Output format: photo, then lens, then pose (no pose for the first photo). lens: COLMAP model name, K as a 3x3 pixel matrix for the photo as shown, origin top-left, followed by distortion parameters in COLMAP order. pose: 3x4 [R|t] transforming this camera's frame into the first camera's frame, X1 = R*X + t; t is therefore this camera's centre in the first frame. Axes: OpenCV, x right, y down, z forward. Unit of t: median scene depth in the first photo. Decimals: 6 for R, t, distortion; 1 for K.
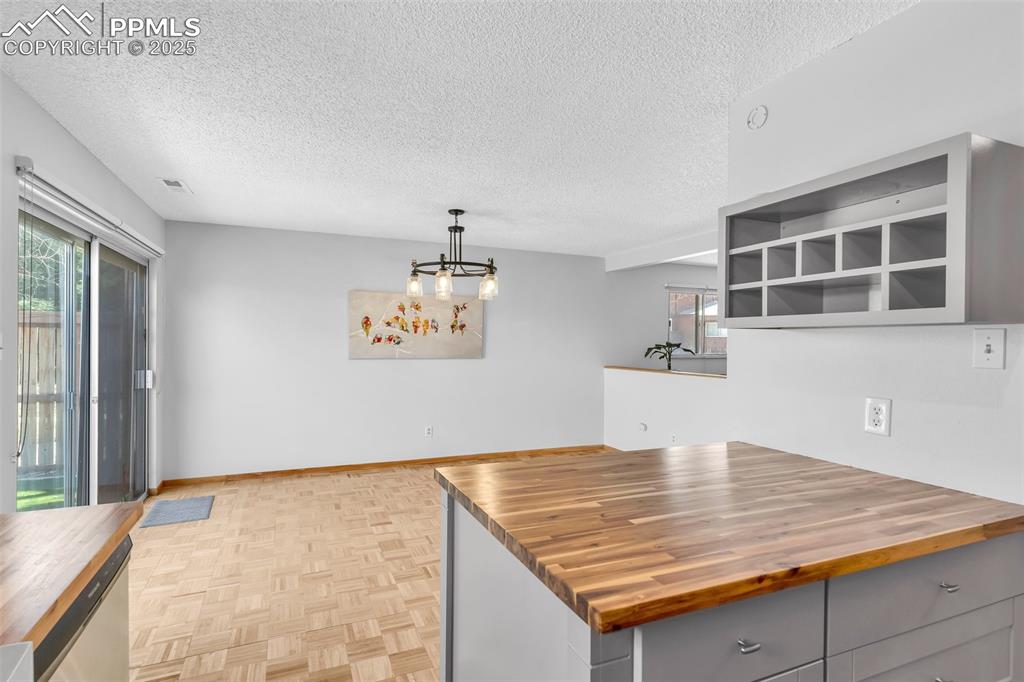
lens RADIAL K [[501.3, 0, 491.5], [0, 501.3, 343.8], [0, 0, 1]] dist [0.005228, 0.001933]
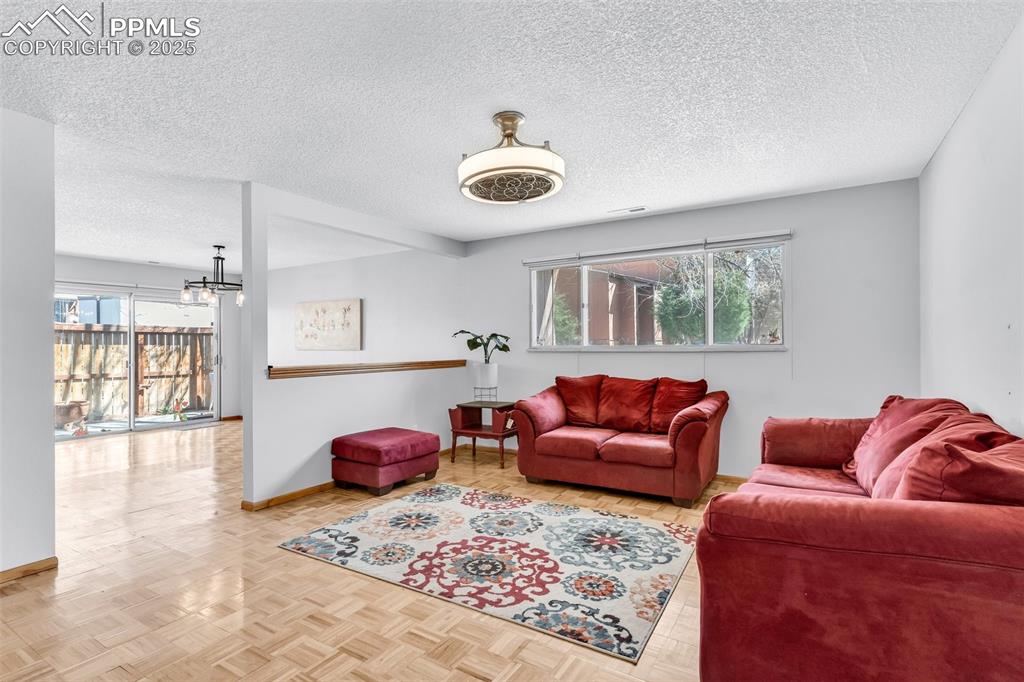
lens RADIAL K [[500.5, 0, 511.8], [0, 500.5, 345.3], [0, 0, 1]] dist [0.004369, -0.000324]
pose [[0.609861, -0.009675, -0.792450, 3.795323], [0.001702, 0.999939, -0.010899, 0.101877], [0.792507, 0.005298, 0.609840, 1.838348]]
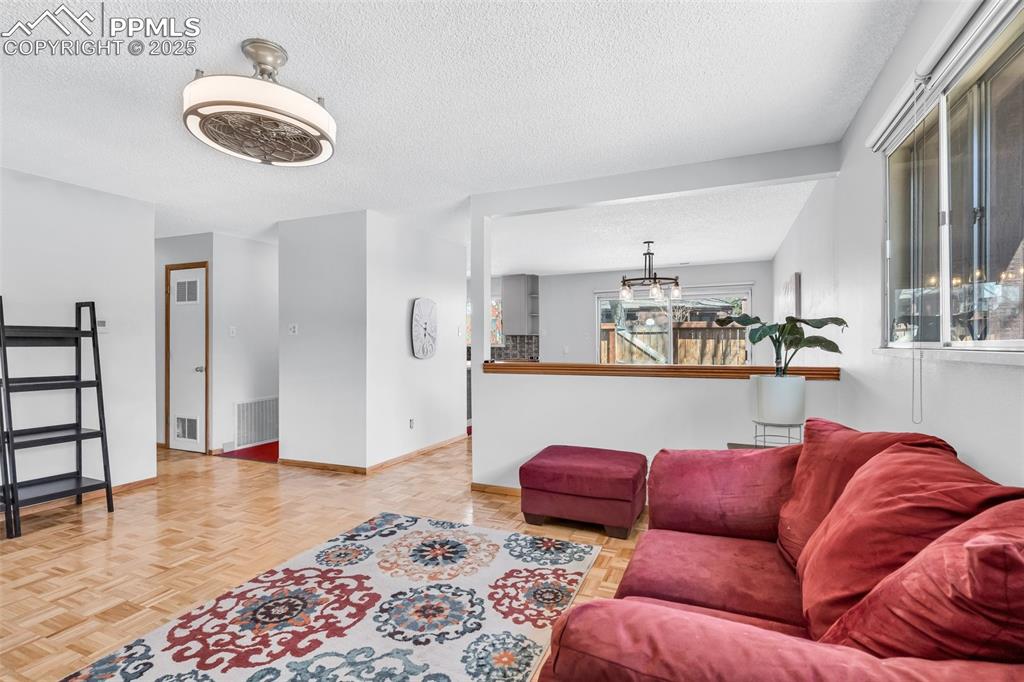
lens RADIAL K [[500.5, 0, 501.6], [0, 500.5, 344.0], [0, 0, 1]] dist [0.004369, -0.000324]
pose [[-0.711788, -0.001883, -0.702392, 2.978728], [-0.005896, 0.999977, 0.003294, 0.079301], [0.702369, 0.006486, -0.711783, 4.124168]]
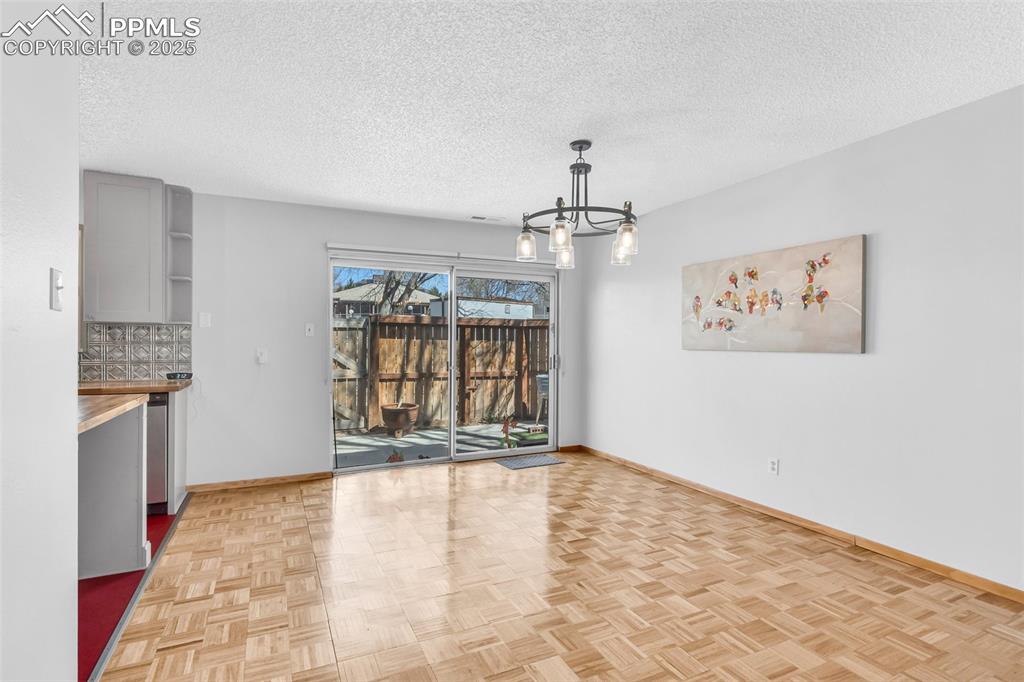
lens RADIAL K [[500.5, 0, 513.3], [0, 500.5, 350.7], [0, 0, 1]] dist [0.004369, -0.000324]
pose [[0.096779, 0.008569, -0.995269, 1.527140], [-0.012929, 0.999889, 0.007351, 0.088536], [0.995222, 0.012157, 0.096879, 1.950056]]
